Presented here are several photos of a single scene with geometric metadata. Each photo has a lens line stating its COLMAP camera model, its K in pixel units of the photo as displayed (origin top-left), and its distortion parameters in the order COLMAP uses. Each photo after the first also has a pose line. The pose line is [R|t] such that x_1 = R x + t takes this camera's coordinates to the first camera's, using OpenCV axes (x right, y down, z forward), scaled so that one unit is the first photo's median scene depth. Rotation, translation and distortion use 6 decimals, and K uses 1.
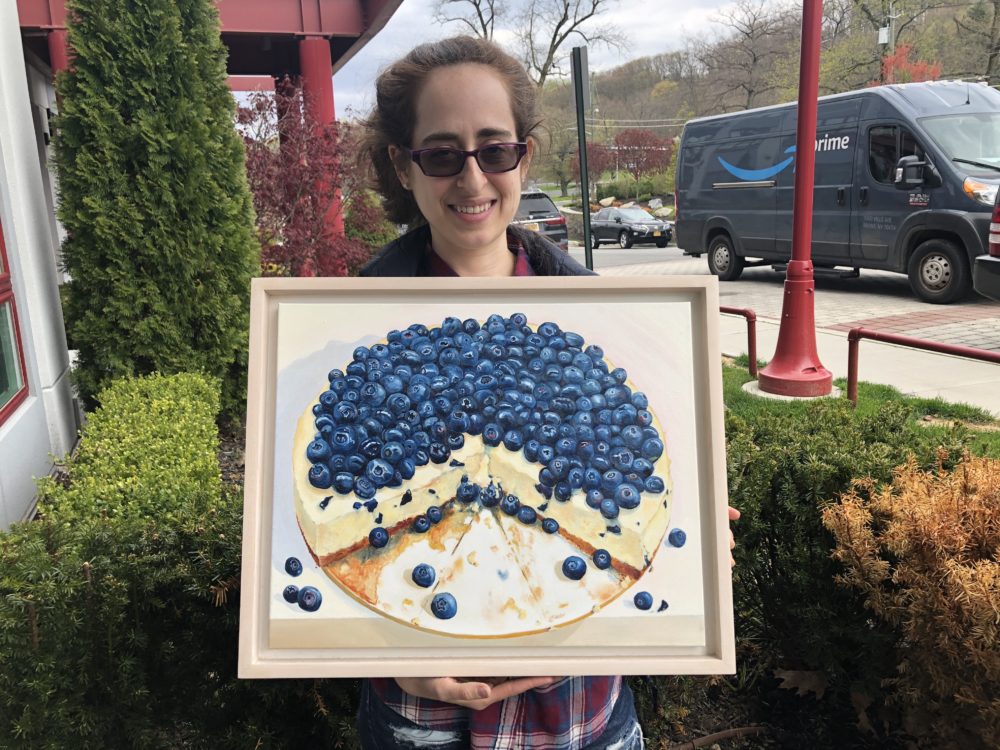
lens RADIAL K [[813.6, 0, 495.9], [0, 813.6, 367.2], [0, 0, 1]] dist [0.011384, -0.000435]
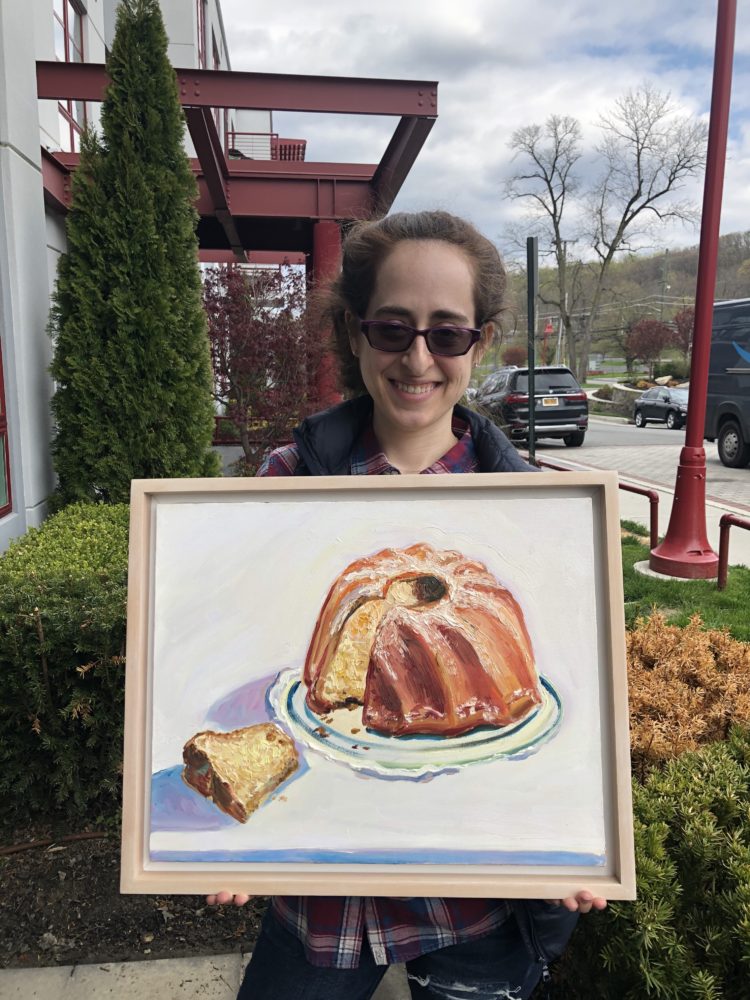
lens RADIAL K [[813.6, 0, 374.4], [0, 813.6, 487.5], [0, 0, 1]] dist [0.011384, -0.000435]
pose [[0.974654, 0.076957, -0.210065, 0.215151], [-0.088994, 0.994853, -0.048448, 0.007844], [0.205255, 0.065915, 0.976486, -0.096027]]
